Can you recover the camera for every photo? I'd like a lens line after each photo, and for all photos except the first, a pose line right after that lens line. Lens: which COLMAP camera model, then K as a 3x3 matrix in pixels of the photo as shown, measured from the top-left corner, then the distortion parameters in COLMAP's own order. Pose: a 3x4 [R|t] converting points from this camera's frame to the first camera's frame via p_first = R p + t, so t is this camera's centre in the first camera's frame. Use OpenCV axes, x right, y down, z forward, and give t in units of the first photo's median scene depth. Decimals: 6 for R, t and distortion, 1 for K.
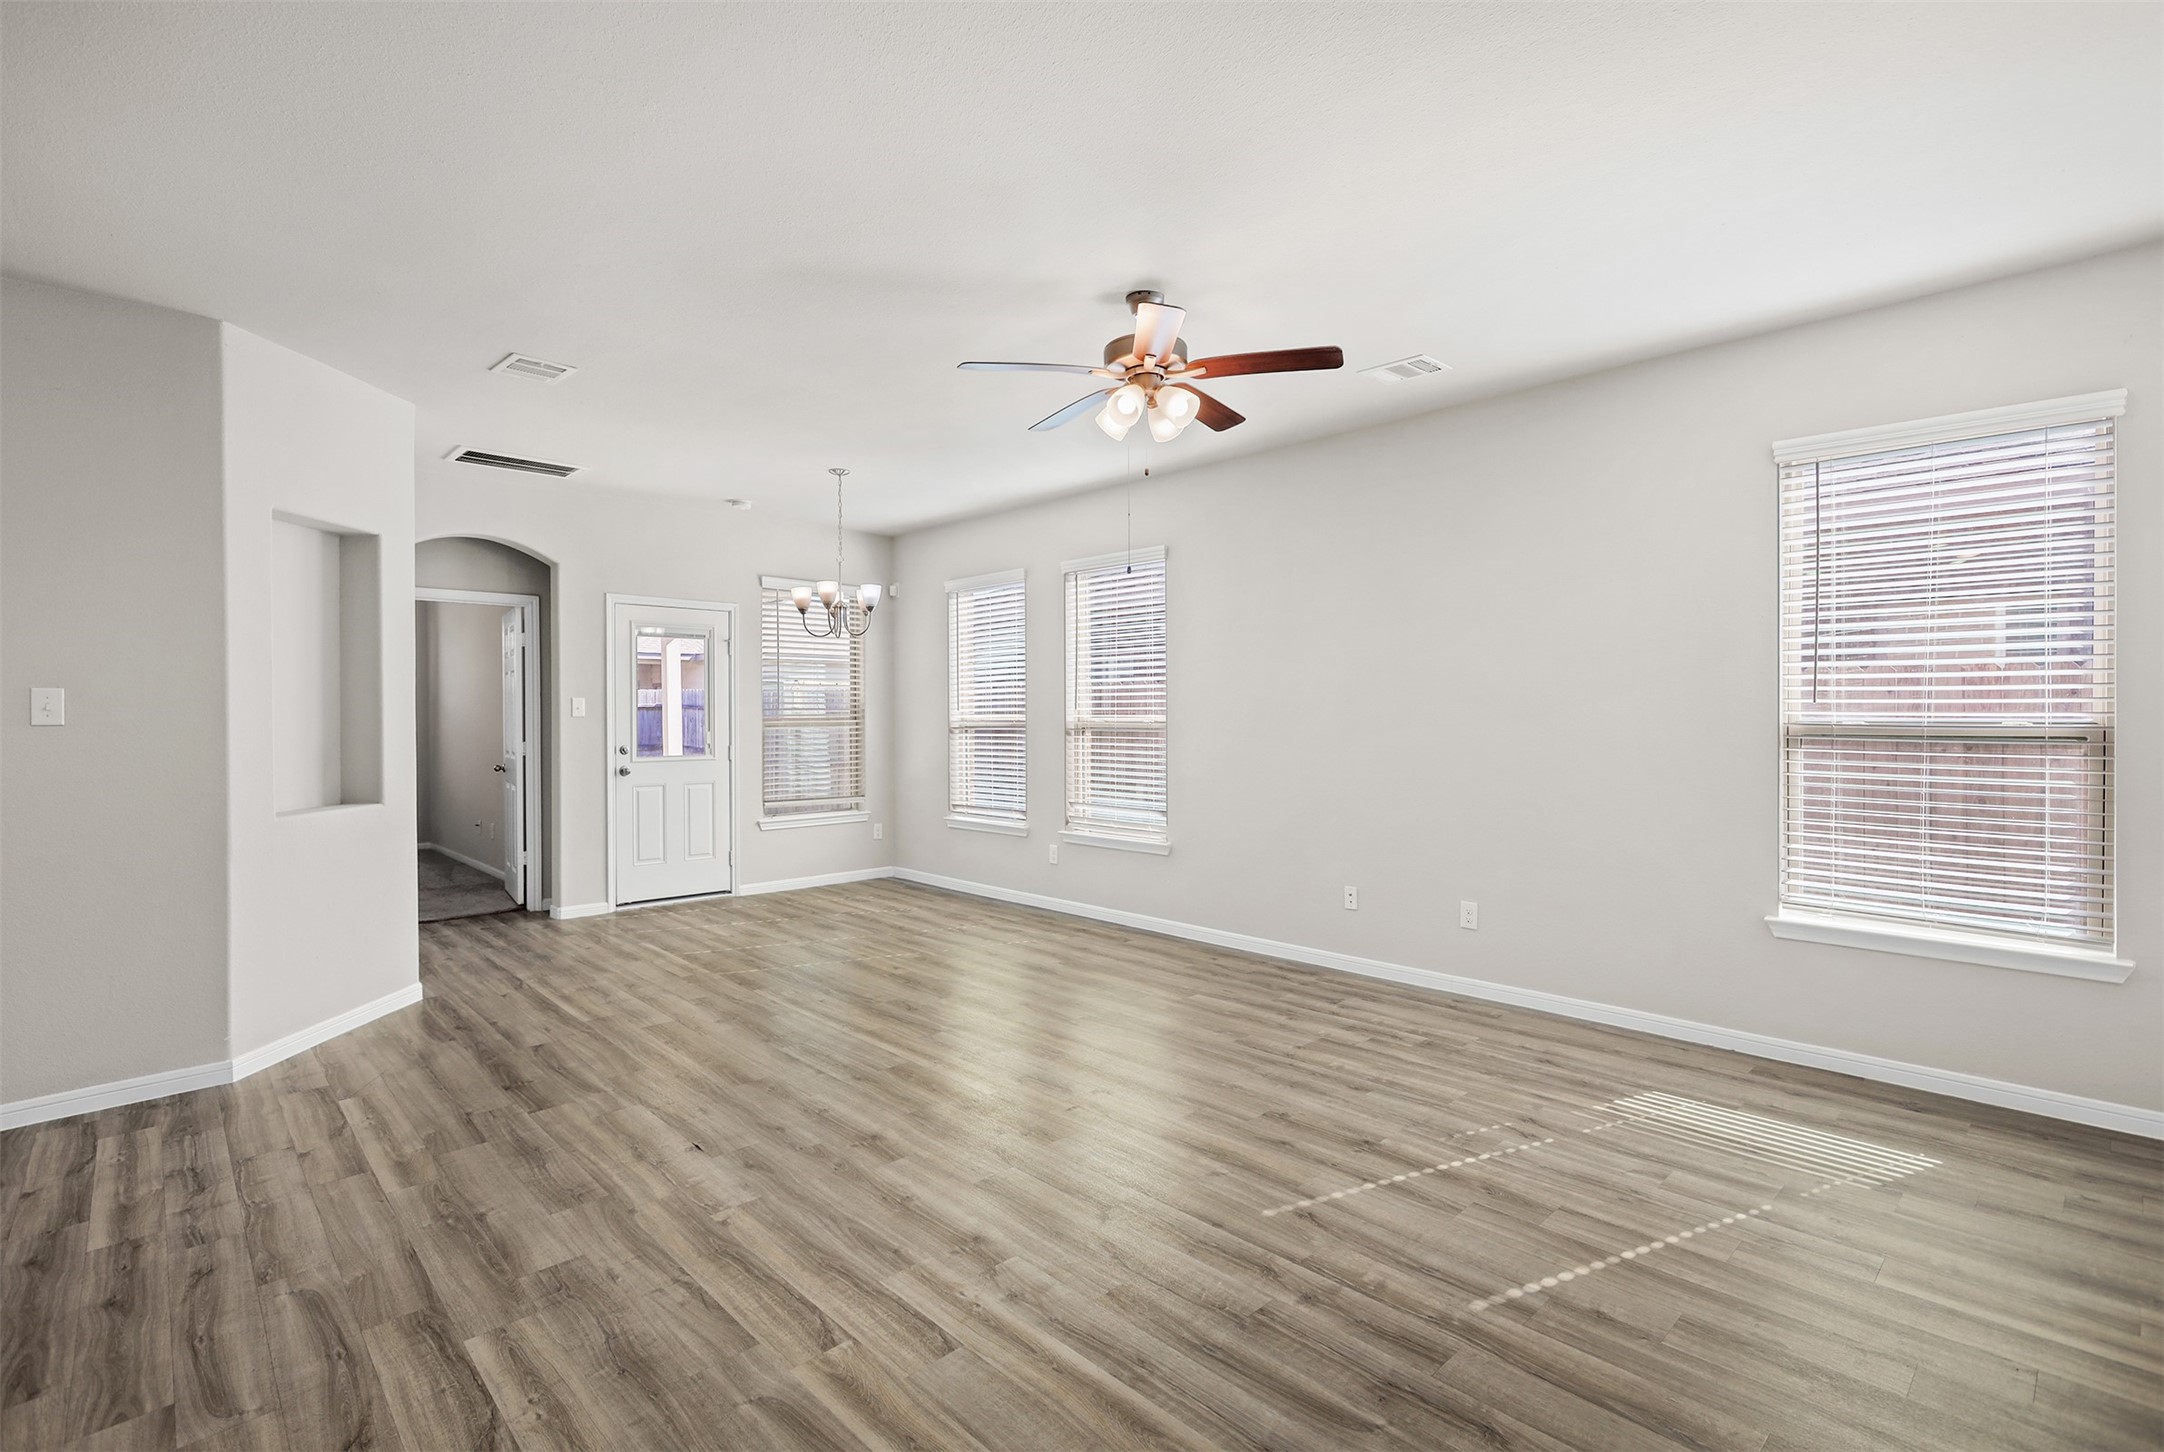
lens RADIAL K [[1037.3, 0, 1079.4], [0, 1037.3, 701.0], [0, 0, 1]] dist [0.022184, 0.000291]
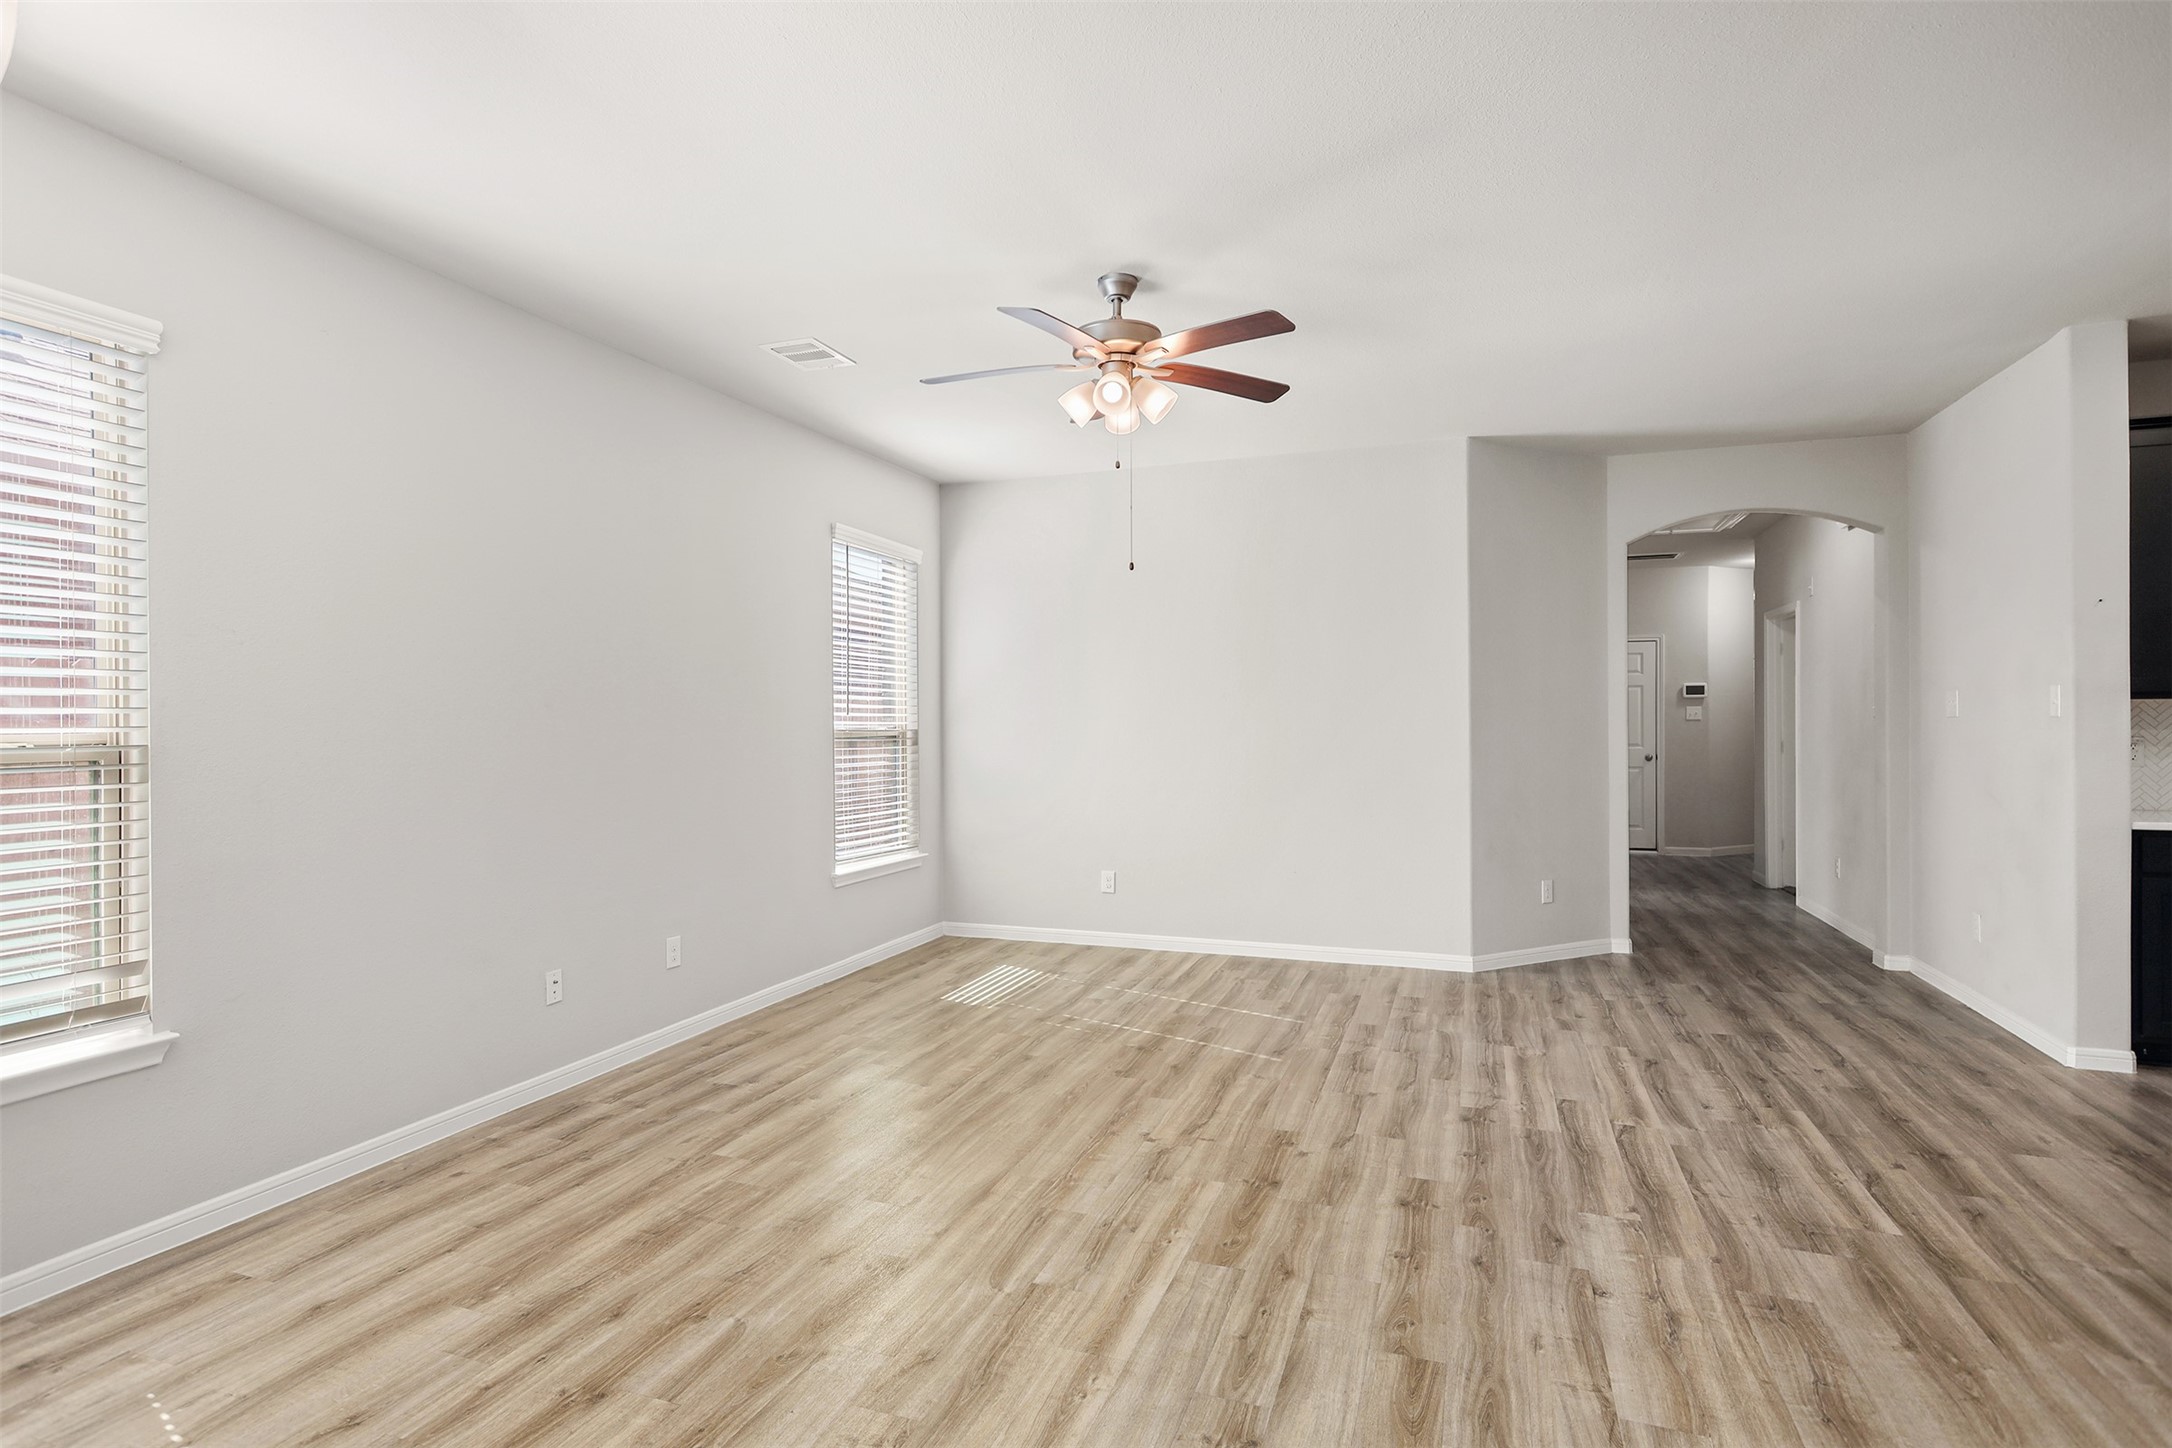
lens RADIAL K [[1078.8, 0, 1042.3], [0, 1078.8, 725.9], [0, 0, 1]] dist [-0.004453, 0.012068]
pose [[-0.427010, 0.007373, 0.904217, -0.613870], [-0.003577, 0.999945, -0.009843, 0.020896], [-0.904240, -0.007437, -0.426960, 1.153598]]
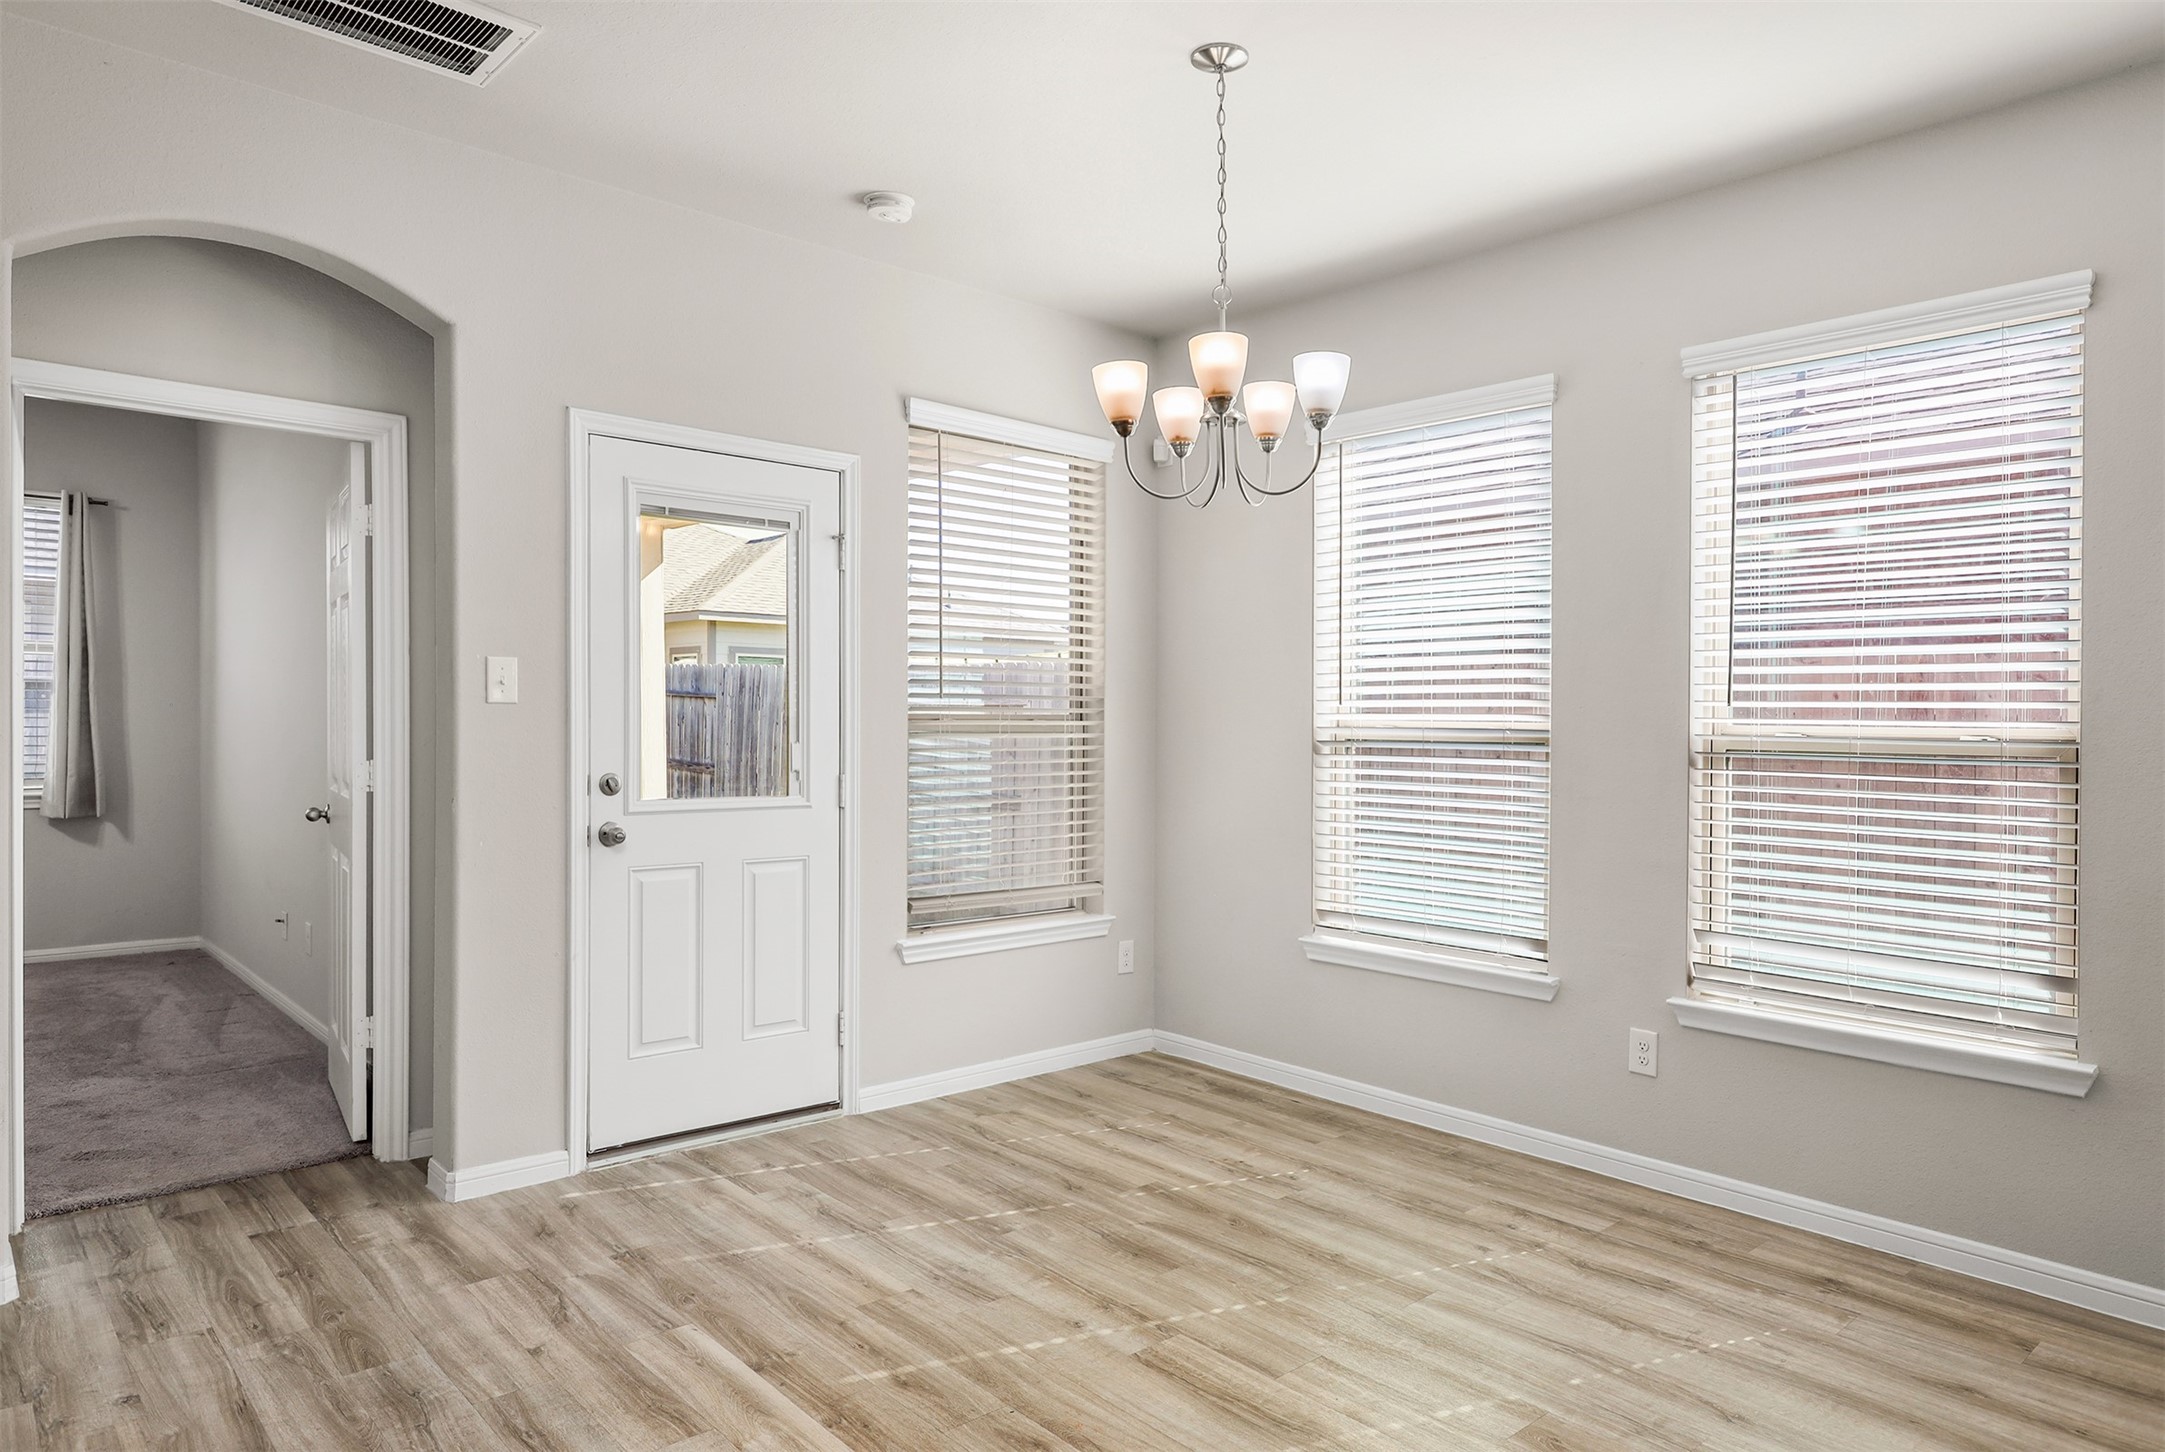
lens RADIAL K [[1306.5, 0, 1113.3], [0, 1306.5, 721.7], [0, 0, 1]] dist [0.028908, 0.000157]
pose [[0.999771, 0.016076, 0.014126, -0.358341], [-0.016304, 0.999736, 0.016185, 0.014667], [-0.013862, -0.016412, 0.999769, 0.693494]]
